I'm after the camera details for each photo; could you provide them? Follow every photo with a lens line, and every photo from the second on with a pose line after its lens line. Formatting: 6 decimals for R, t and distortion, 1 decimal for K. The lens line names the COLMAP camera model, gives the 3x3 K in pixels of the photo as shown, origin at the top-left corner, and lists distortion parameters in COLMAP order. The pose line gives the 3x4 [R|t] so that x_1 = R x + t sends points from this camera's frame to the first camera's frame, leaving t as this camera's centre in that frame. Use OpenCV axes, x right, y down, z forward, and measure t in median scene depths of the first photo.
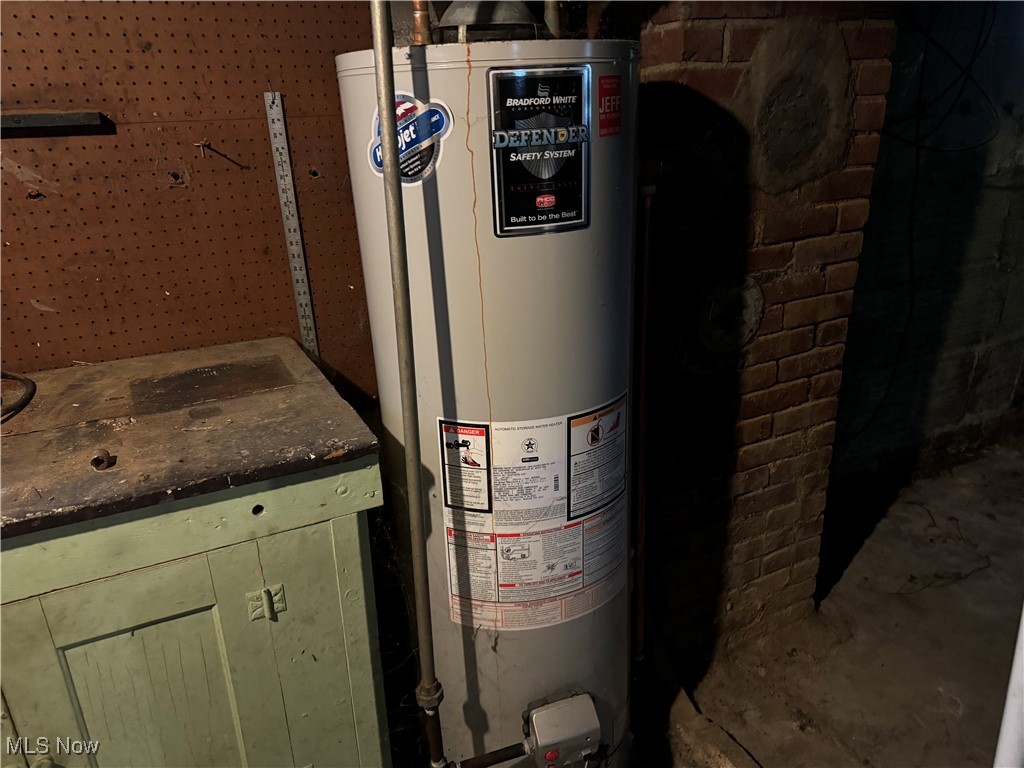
lens RADIAL K [[717.6, 0, 514.3], [0, 717.6, 384.6], [0, 0, 1]] dist [0.027076, -0.034661]
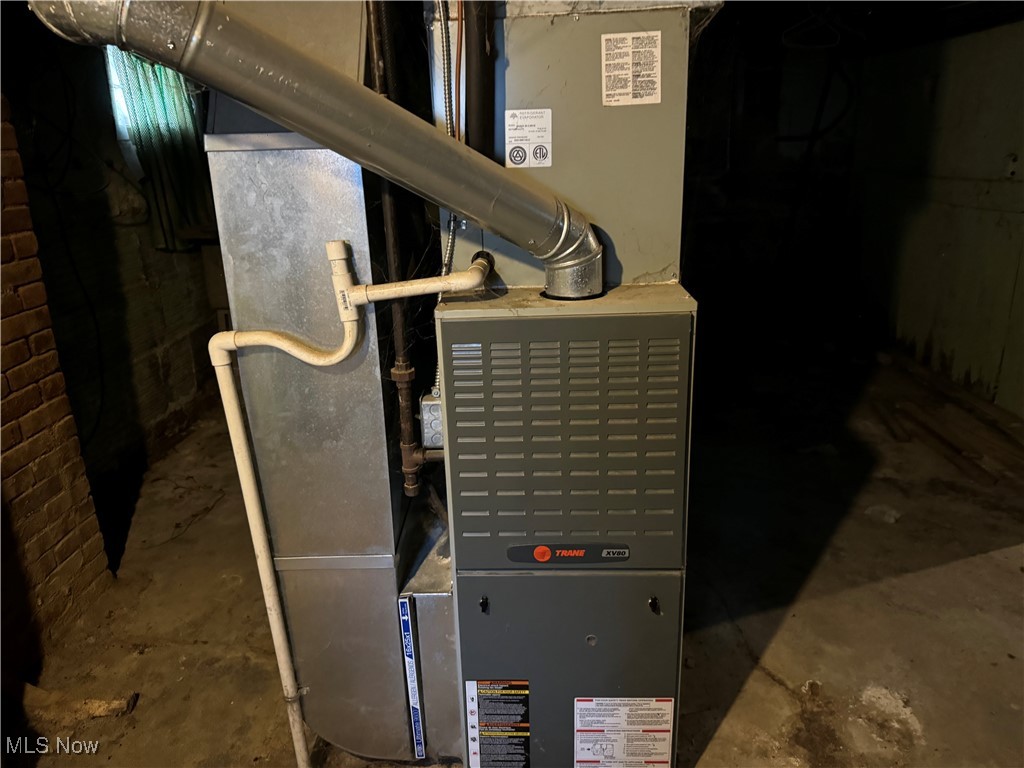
lens RADIAL K [[717.6, 0, 514.4], [0, 717.6, 381.4], [0, 0, 1]] dist [0.027076, -0.034661]
pose [[0.480435, -0.249584, 0.840768, -0.194350], [0.321242, 0.942108, 0.096102, 0.118099], [-0.816080, 0.223919, 0.532799, -0.250573]]
